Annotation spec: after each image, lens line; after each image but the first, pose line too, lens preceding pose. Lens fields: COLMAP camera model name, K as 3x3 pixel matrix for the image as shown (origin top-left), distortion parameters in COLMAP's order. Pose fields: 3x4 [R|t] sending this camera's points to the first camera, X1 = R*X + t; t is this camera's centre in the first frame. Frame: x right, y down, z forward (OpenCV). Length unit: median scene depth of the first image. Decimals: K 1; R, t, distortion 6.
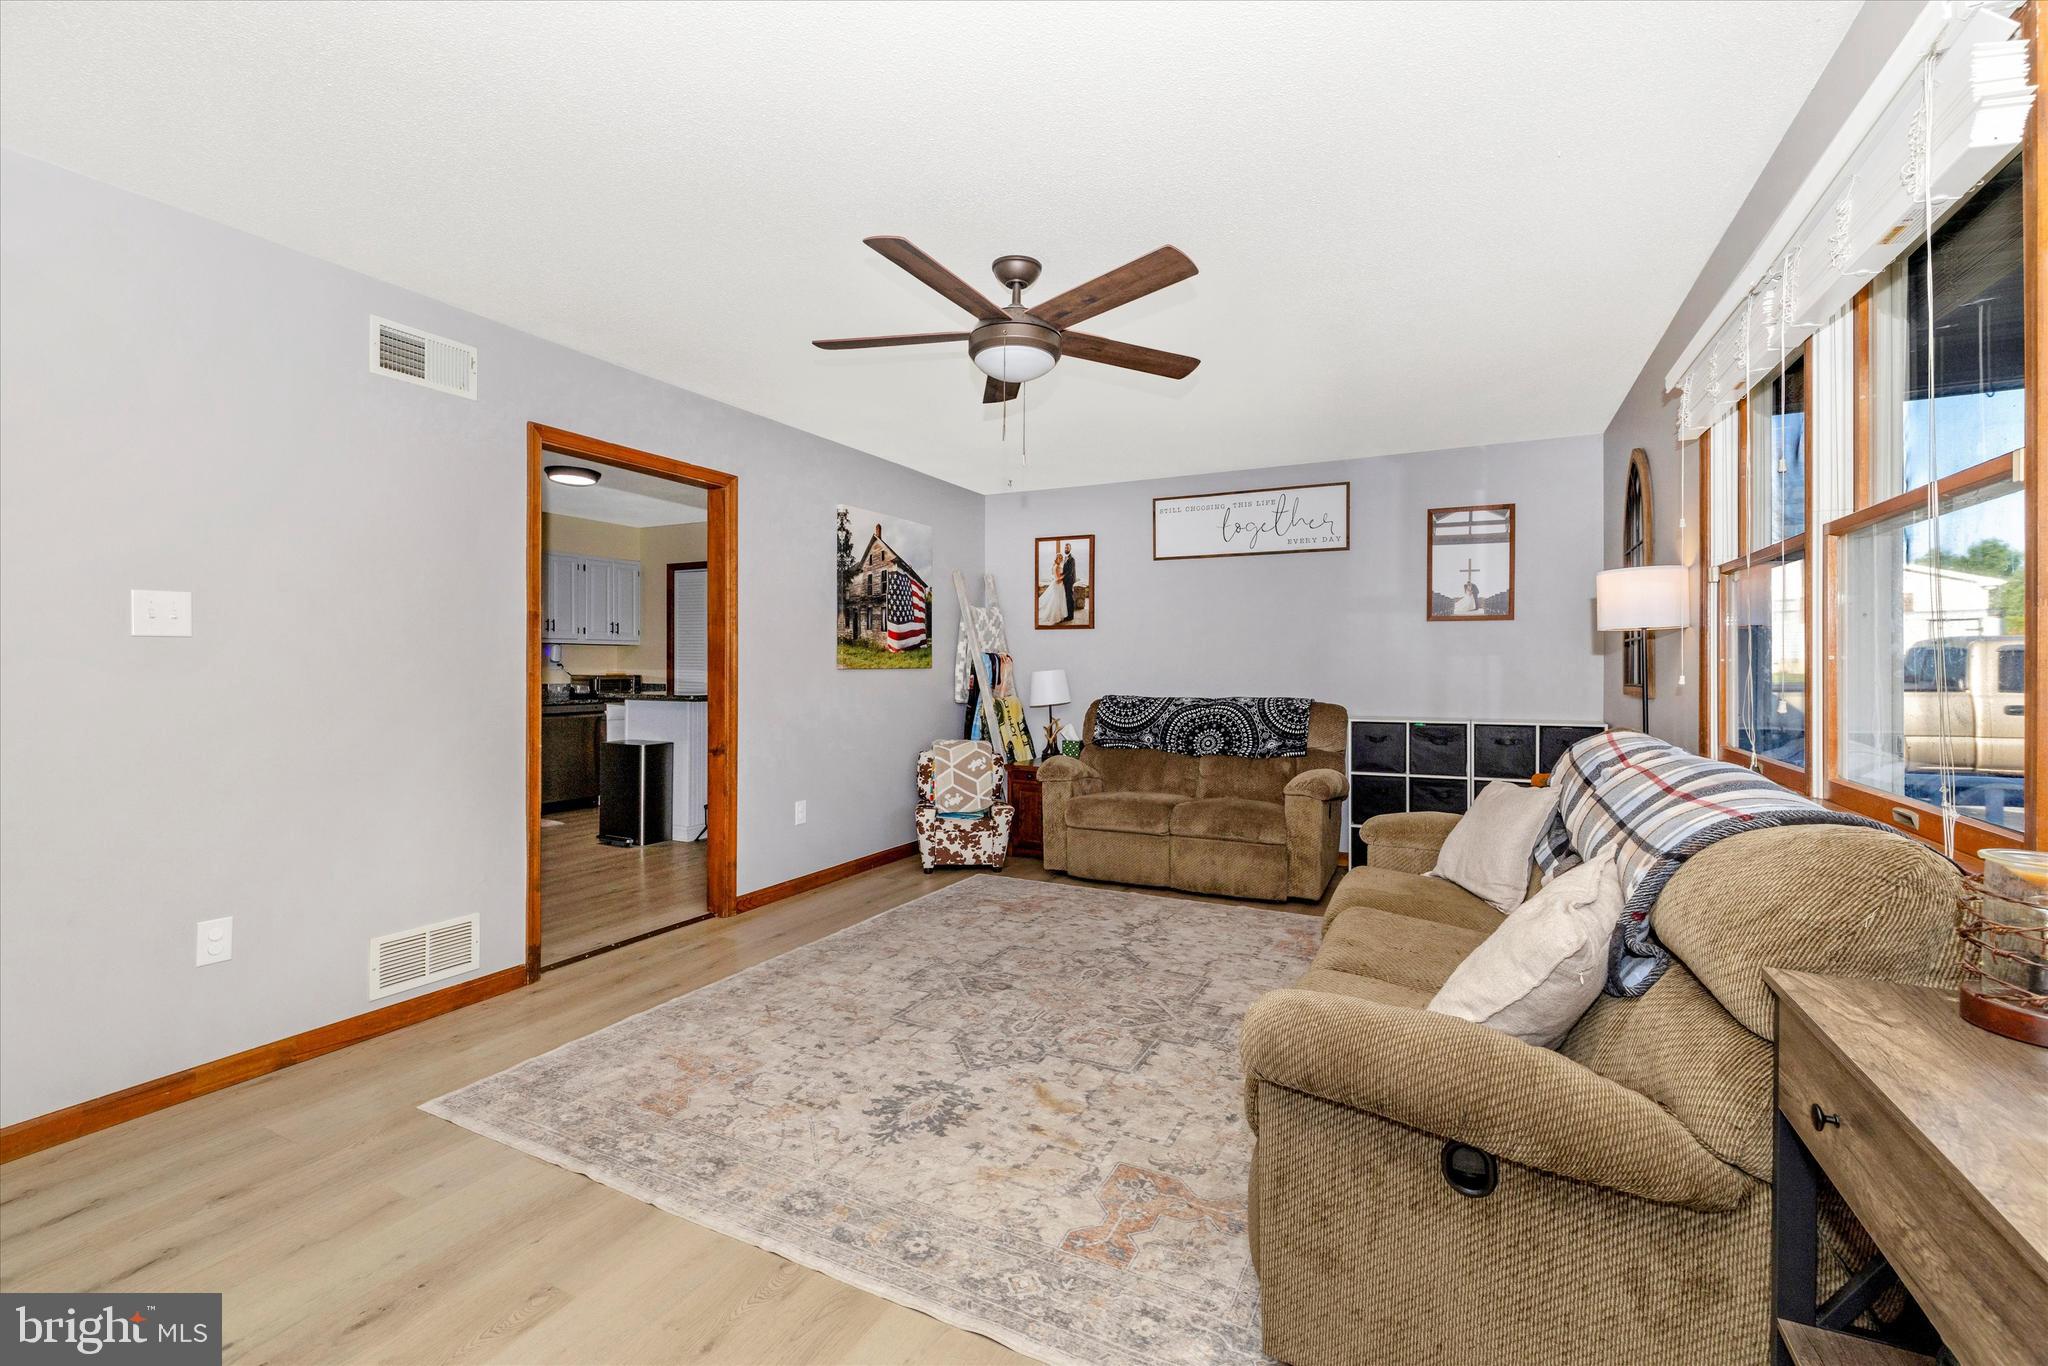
lens RADIAL K [[871.7, 0, 1029.9], [0, 871.7, 638.8], [0, 0, 1]] dist [-0.015910, 0.000296]
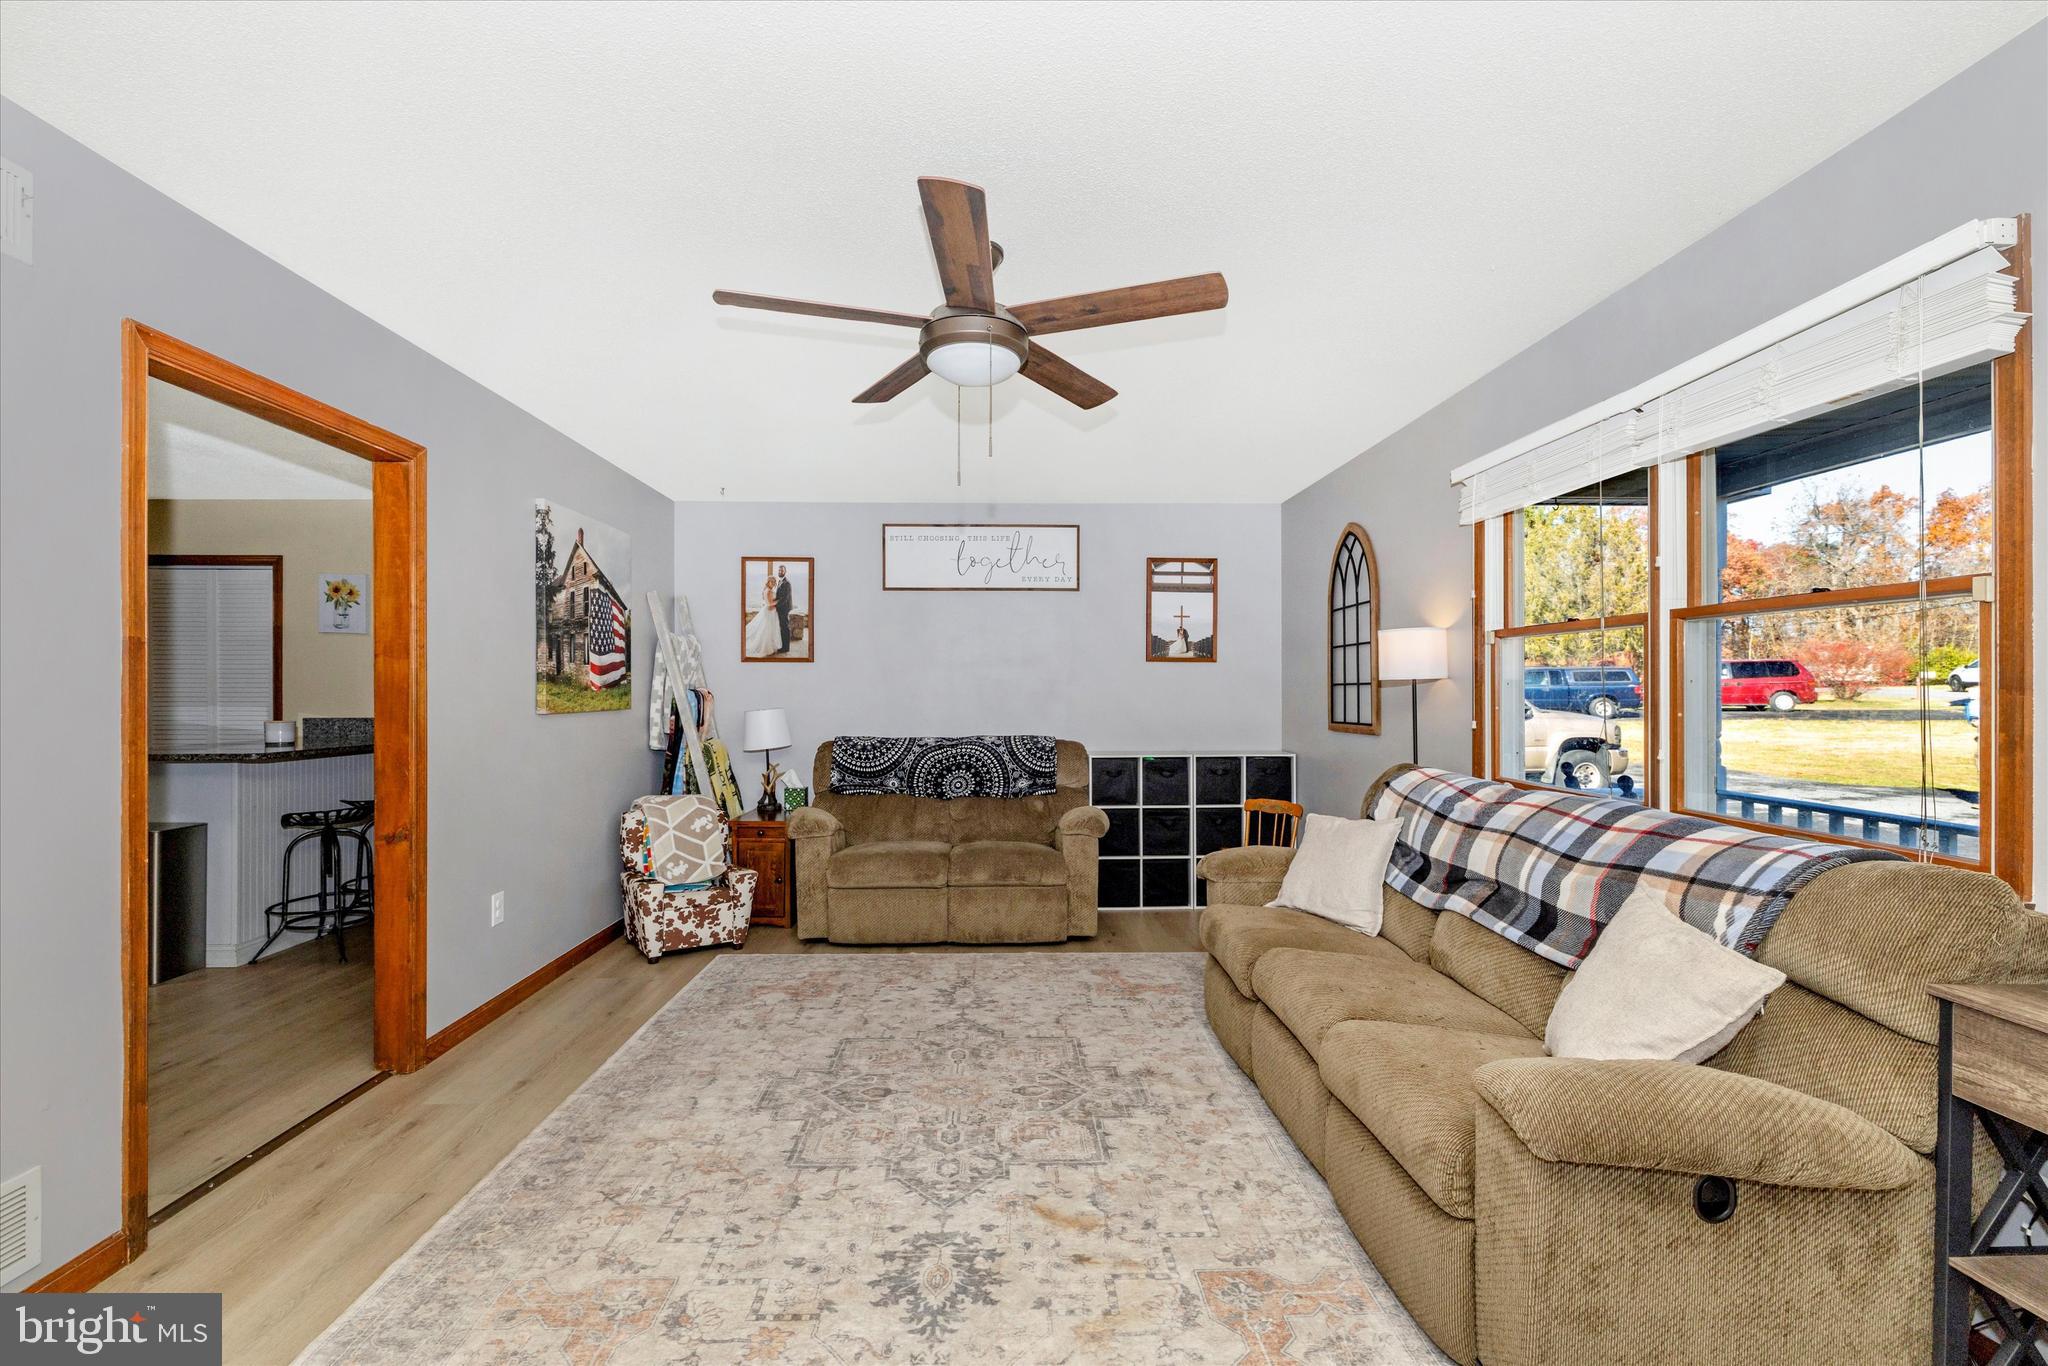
lens RADIAL K [[883.9, 0, 1033.7], [0, 883.9, 677.0], [0, 0, 1]] dist [-0.004754, -0.000051]
pose [[0.879582, 0.007052, 0.475695, -0.199353], [-0.014365, 0.999828, 0.011738, -0.012886], [-0.475531, -0.017158, 0.879532, 0.109511]]
